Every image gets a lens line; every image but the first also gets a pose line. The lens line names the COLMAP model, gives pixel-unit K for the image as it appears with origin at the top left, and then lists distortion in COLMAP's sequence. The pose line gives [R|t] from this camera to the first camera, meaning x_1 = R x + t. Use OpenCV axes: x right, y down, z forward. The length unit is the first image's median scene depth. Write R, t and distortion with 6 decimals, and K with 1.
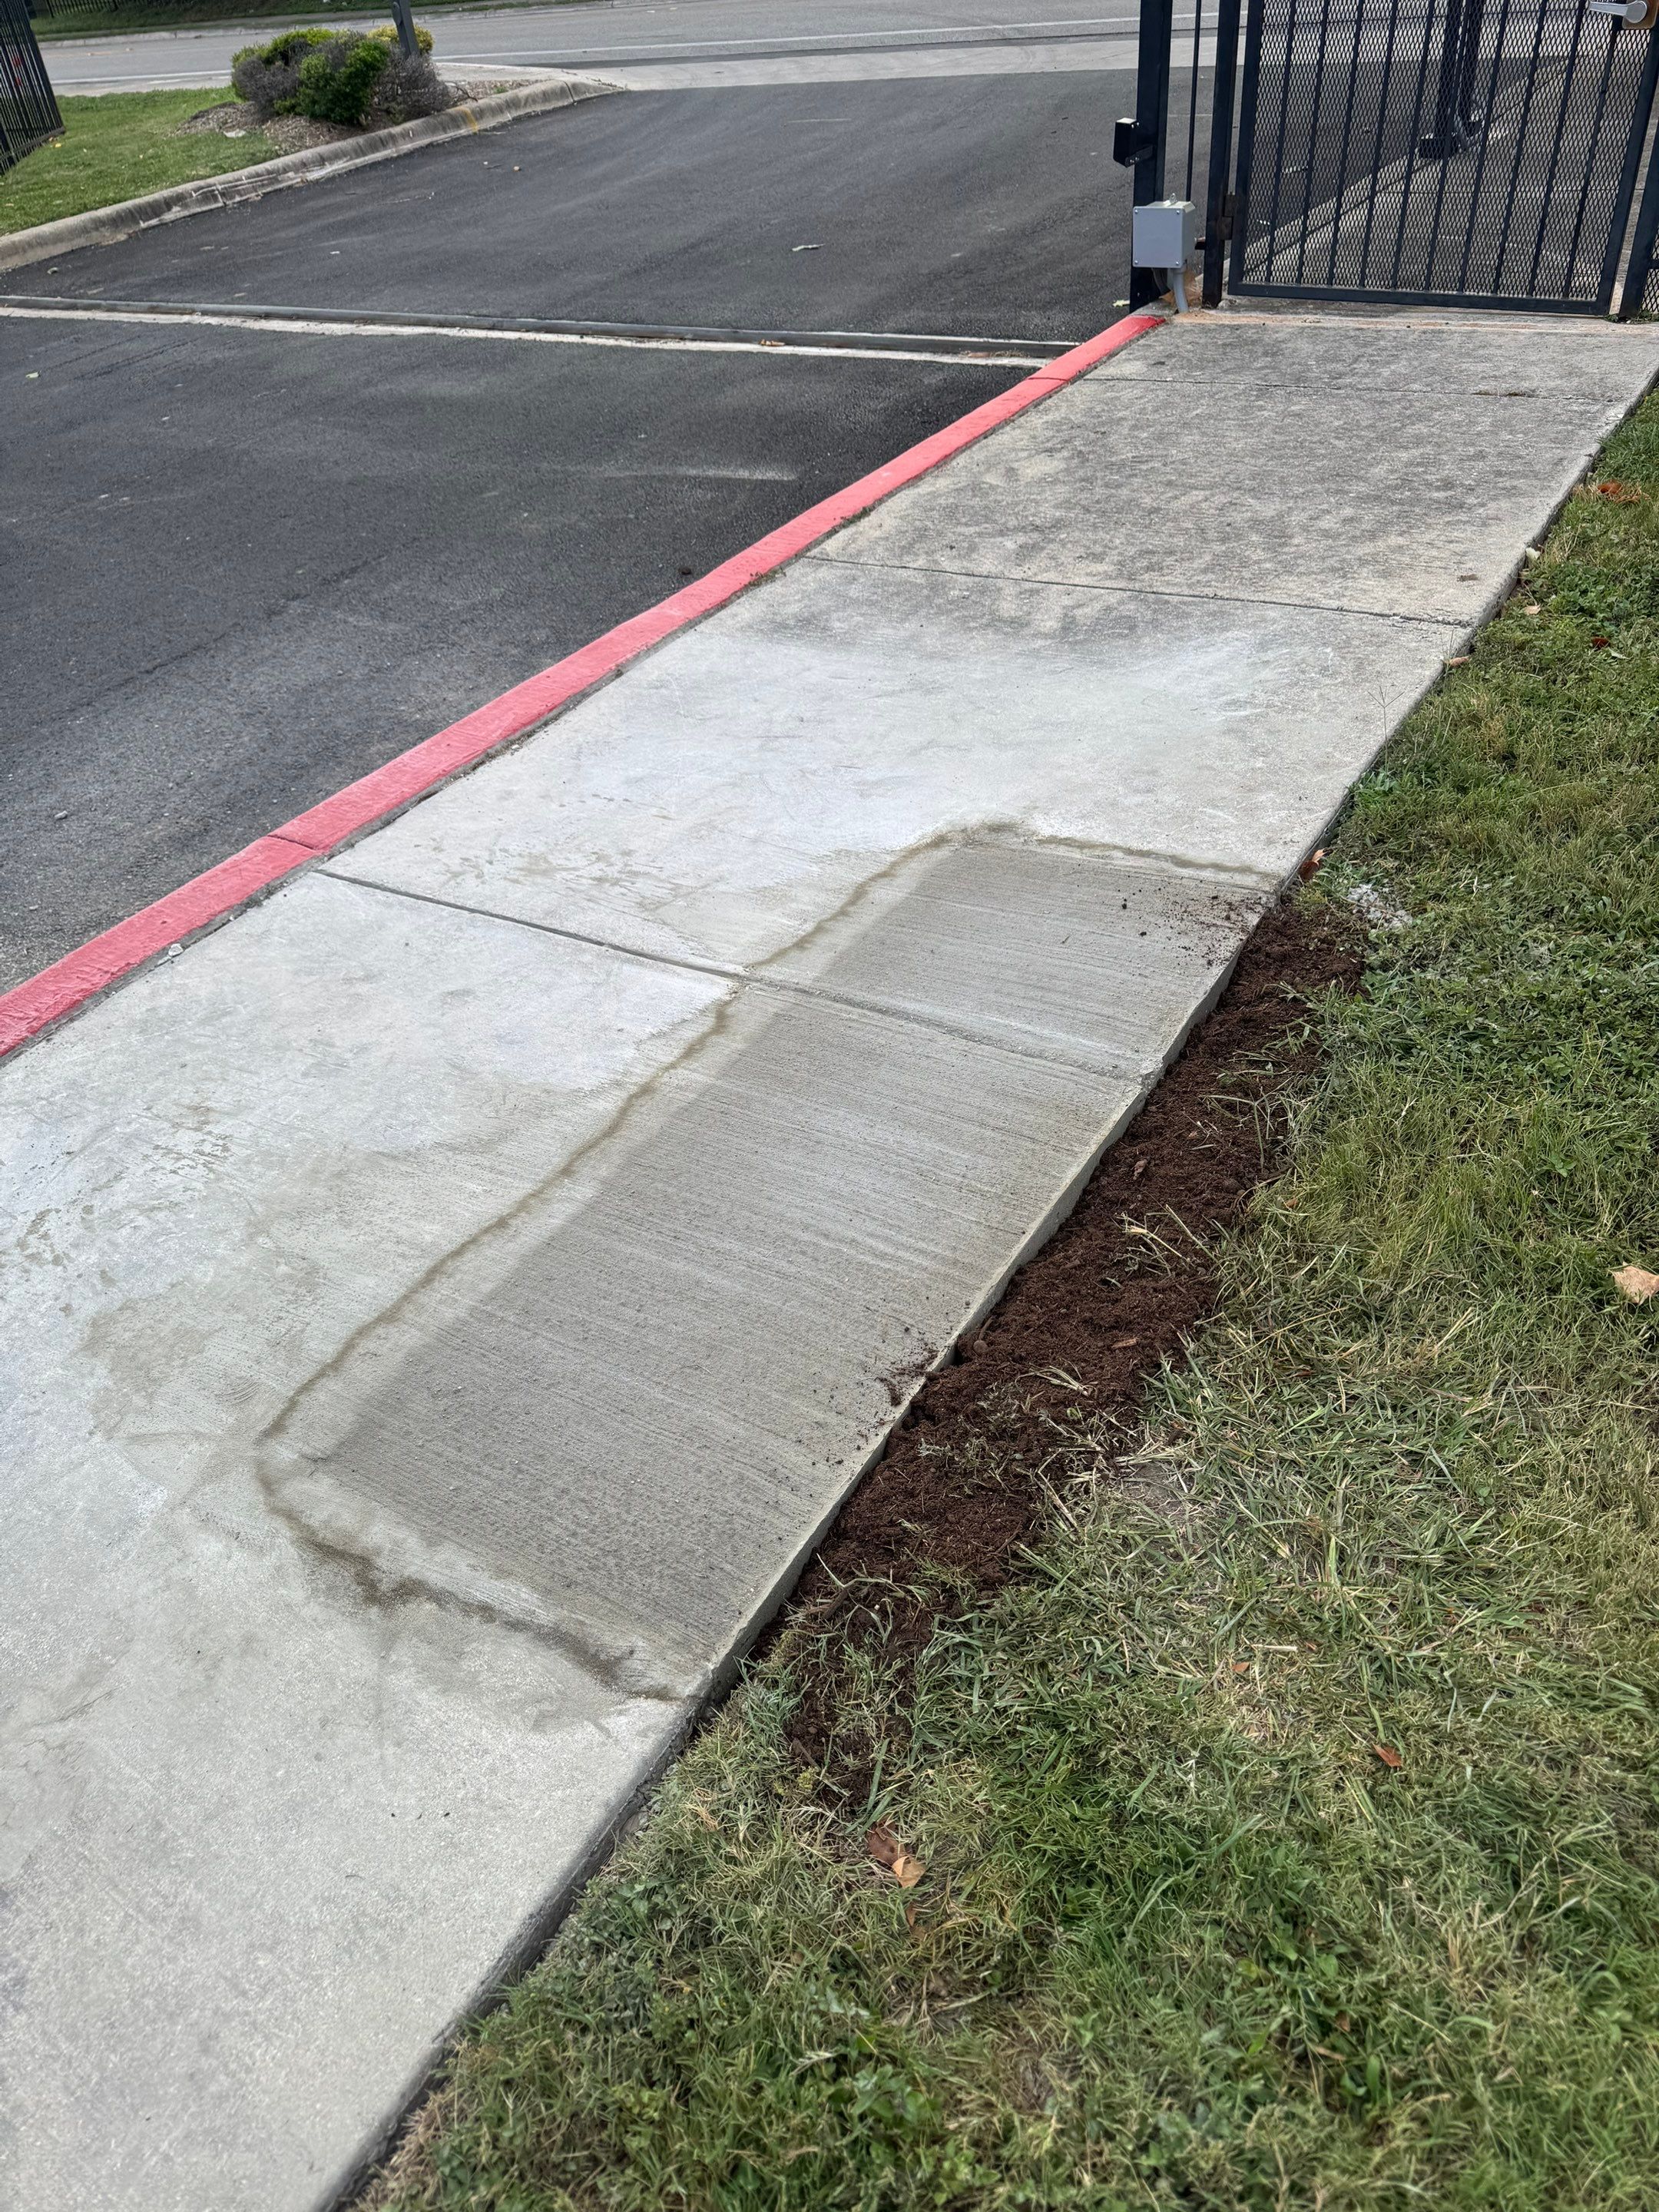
lens RADIAL K [[1587.5, 0, 802.0], [0, 1587.5, 1154.1], [0, 0, 1]] dist [0.121571, -0.173561]
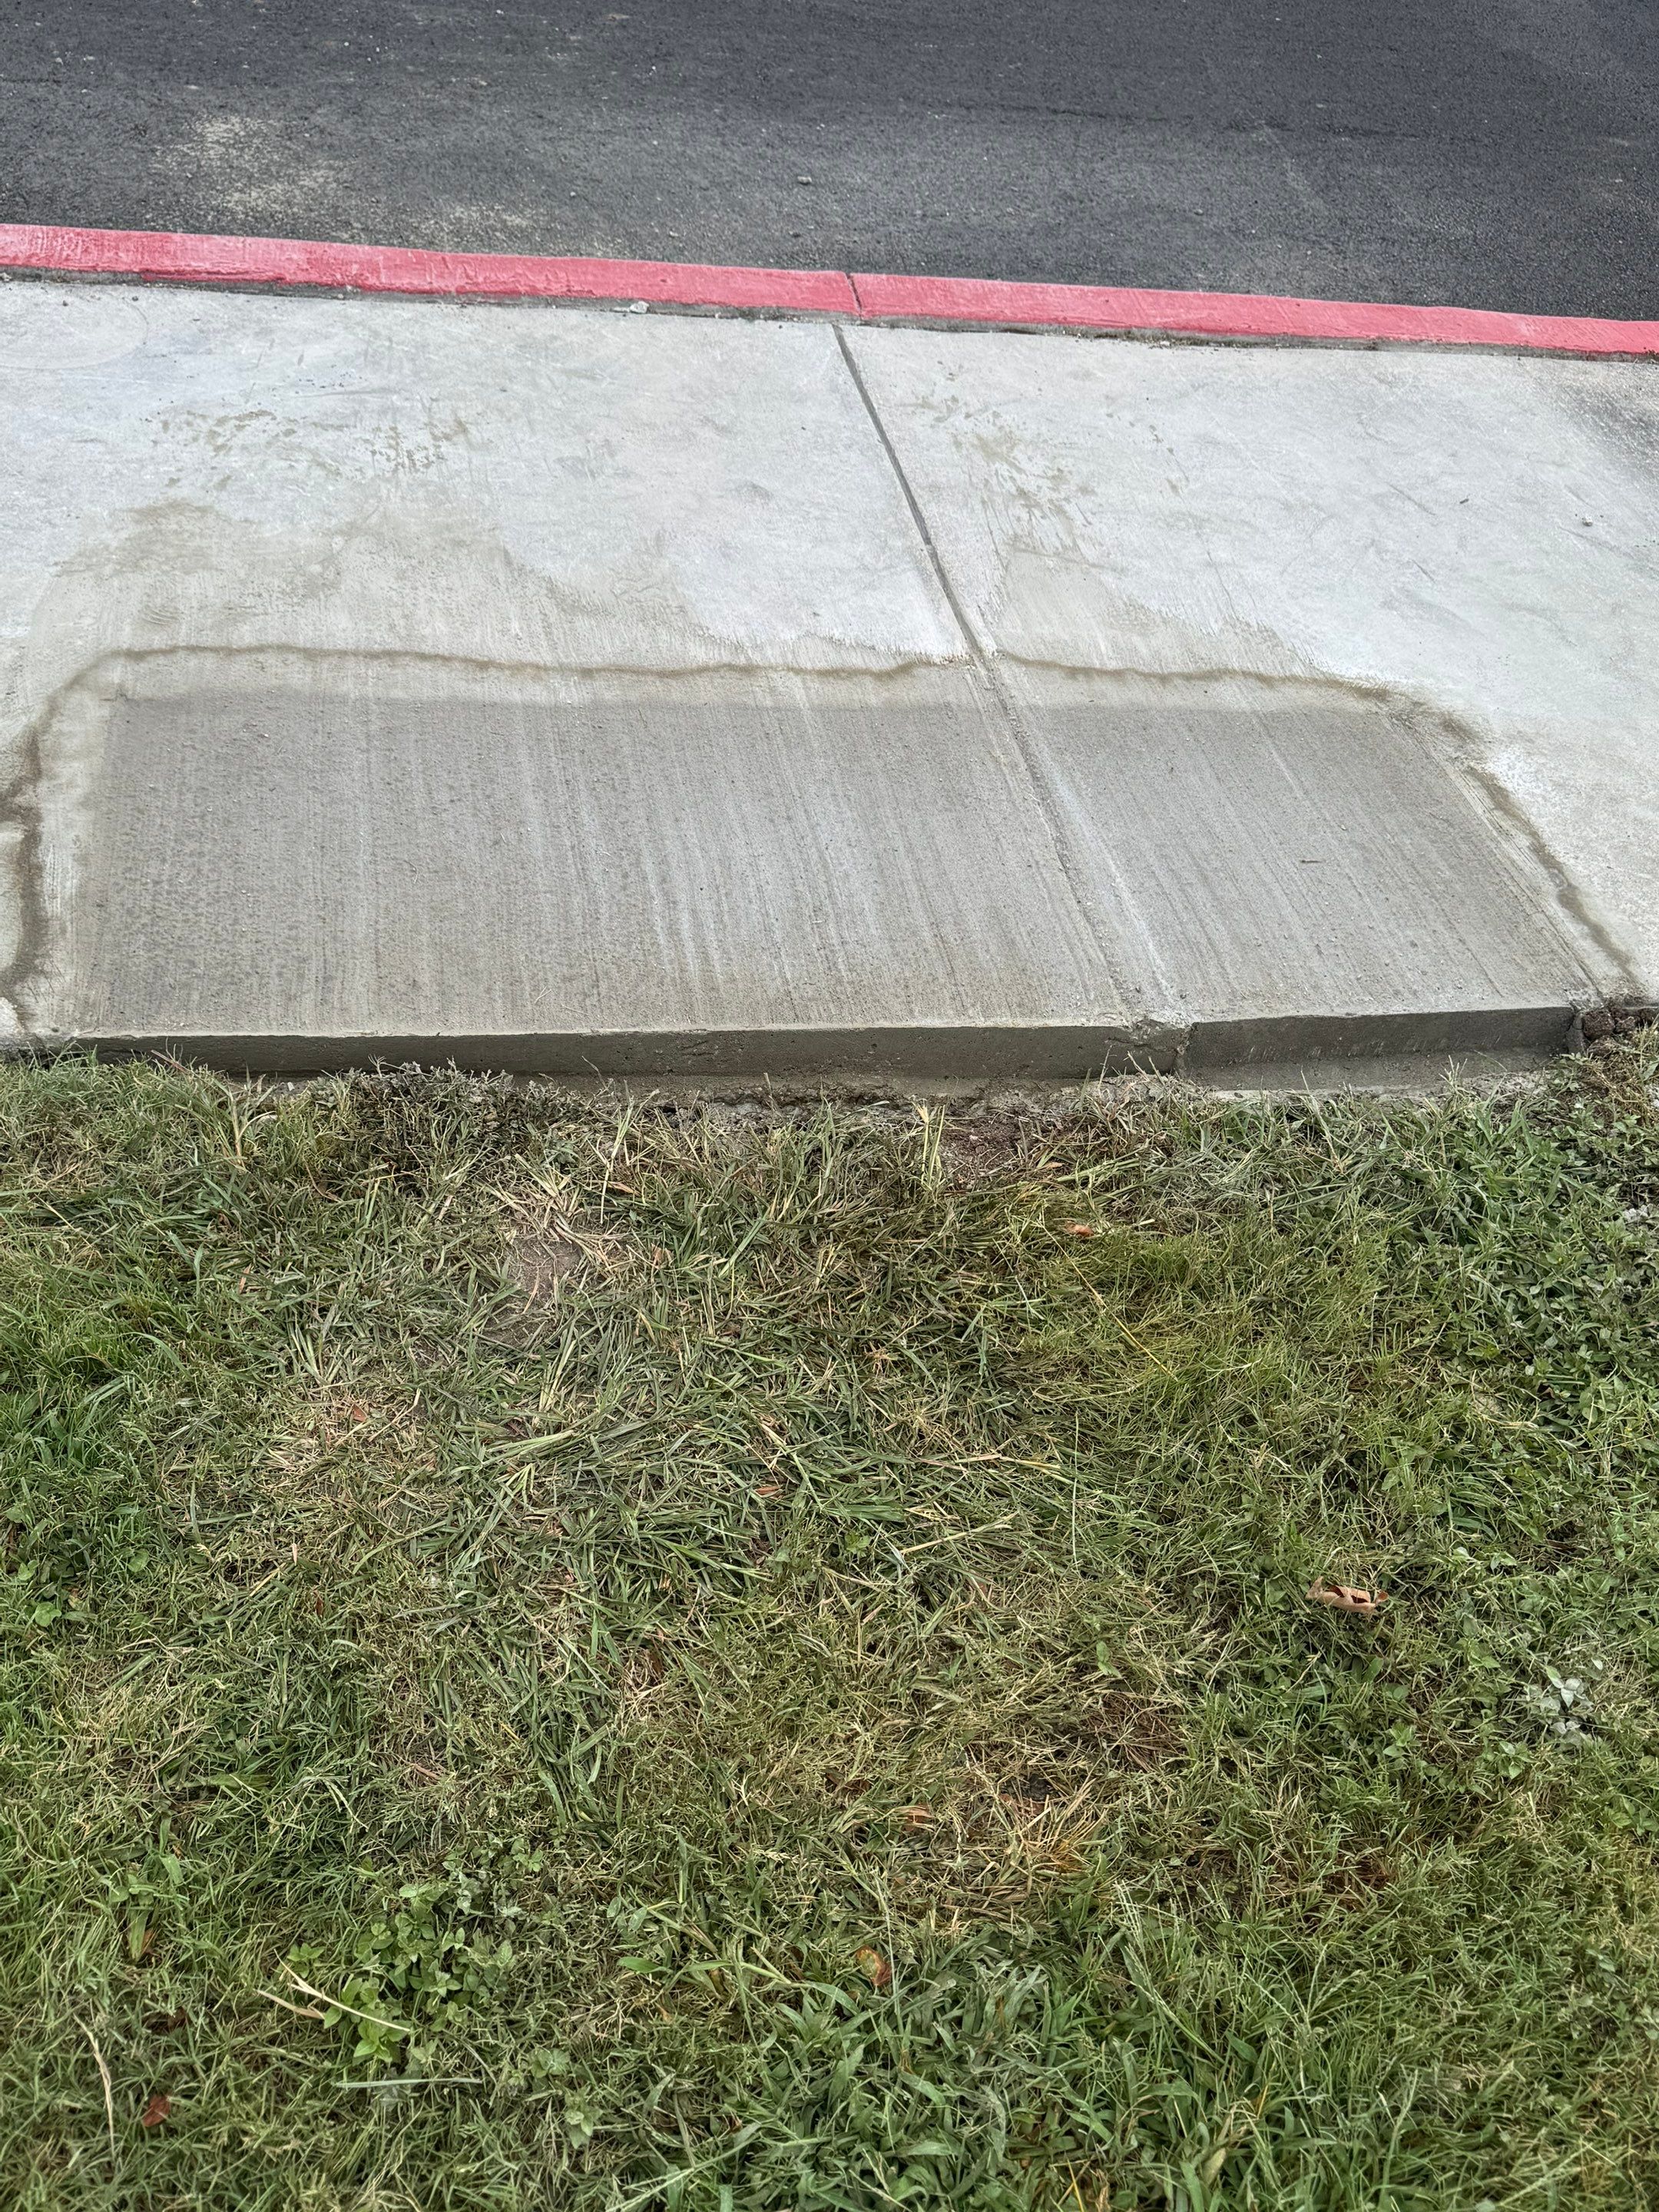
lens RADIAL K [[1587.5, 0, 802.0], [0, 1587.5, 1154.1], [0, 0, 1]] dist [0.121571, -0.173561]
pose [[0.636362, 0.686648, -0.351508, 0.377124], [-0.598088, 0.726977, 0.337336, -0.145211], [0.487169, -0.004436, 0.873296, 0.187041]]
